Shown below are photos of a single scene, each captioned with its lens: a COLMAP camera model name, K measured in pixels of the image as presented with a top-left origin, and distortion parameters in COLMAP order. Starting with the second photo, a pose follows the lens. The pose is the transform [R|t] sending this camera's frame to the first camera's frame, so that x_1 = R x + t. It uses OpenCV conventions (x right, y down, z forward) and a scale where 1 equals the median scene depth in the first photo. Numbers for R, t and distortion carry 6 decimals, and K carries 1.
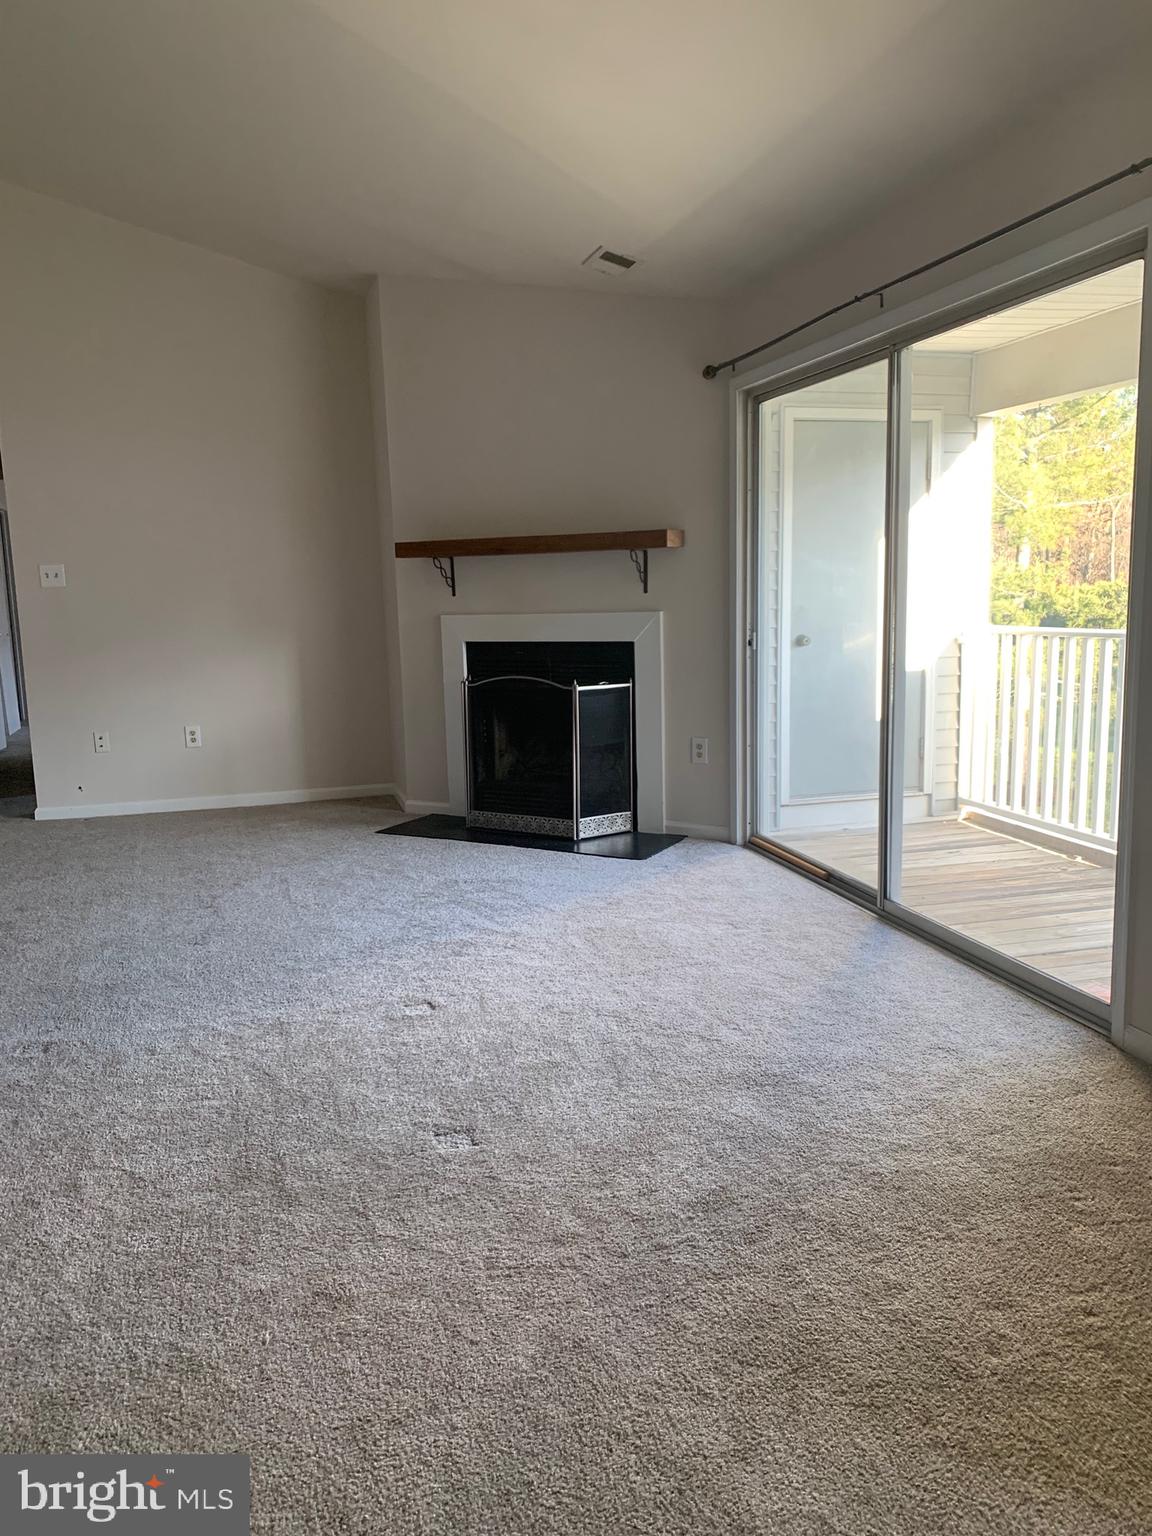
lens RADIAL K [[1172.5, 0, 570.9], [0, 1172.5, 769.8], [0, 0, 1]] dist [0.034600, -0.031640]
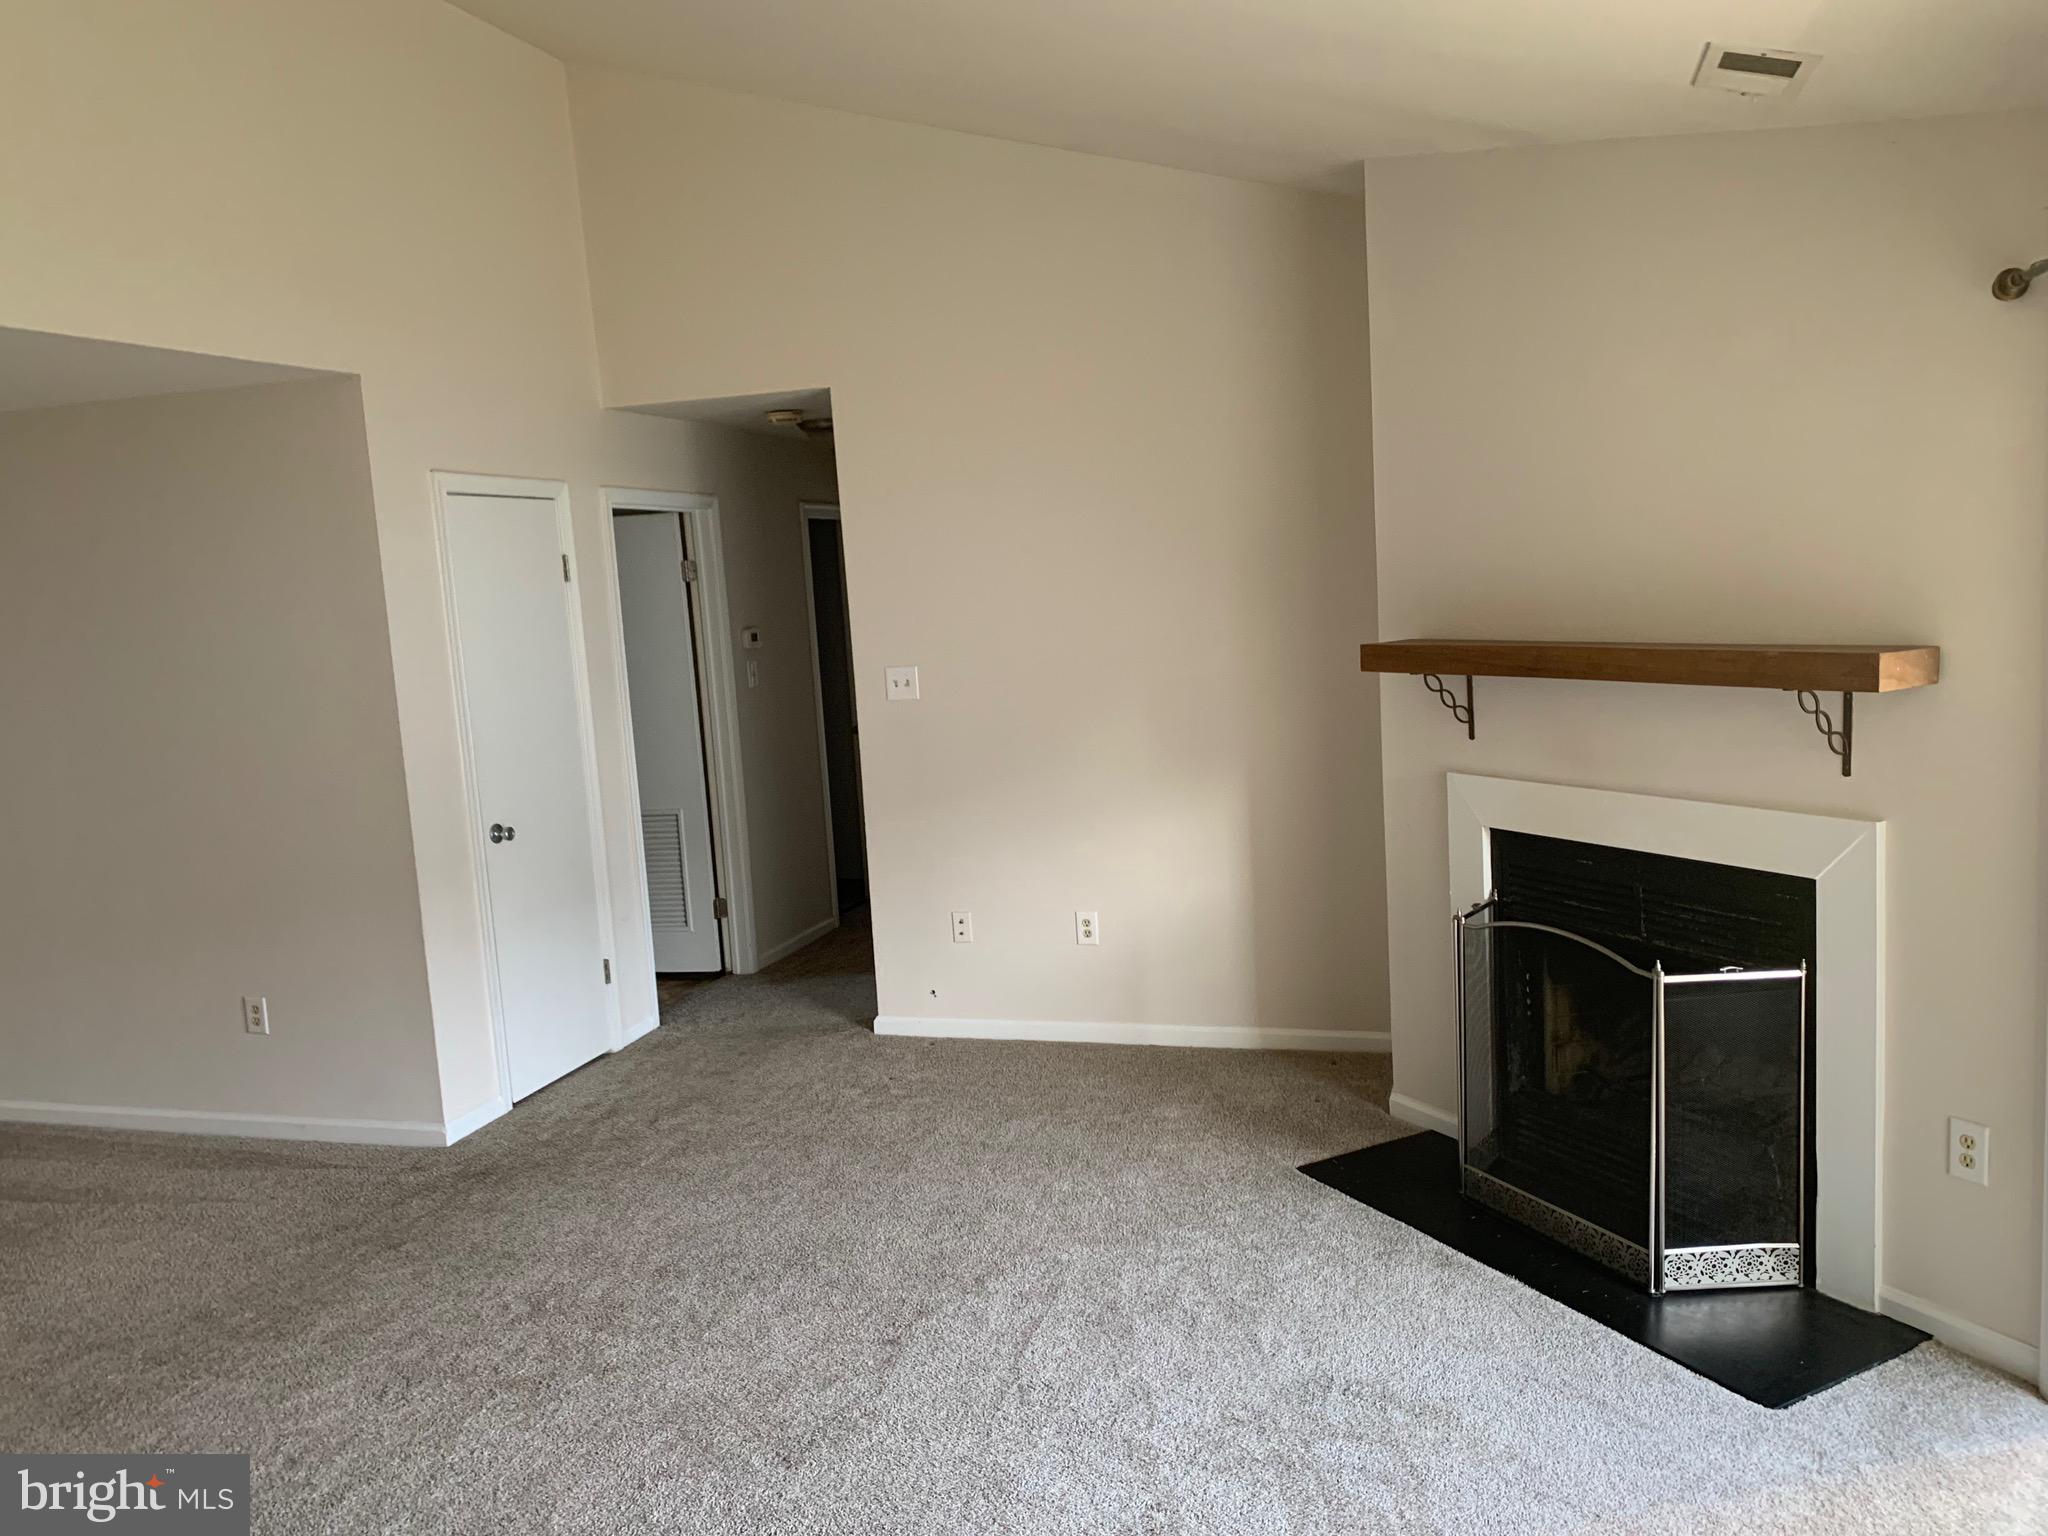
lens RADIAL K [[1563.3, 0, 1017.2], [0, 1563.3, 761.7], [0, 0, 1]] dist [0.034600, -0.031640]
pose [[0.838258, 0.040325, -0.543781, 0.122569], [-0.046001, 0.998936, 0.003165, -0.140735], [0.543330, 0.022362, 0.839221, 0.313575]]
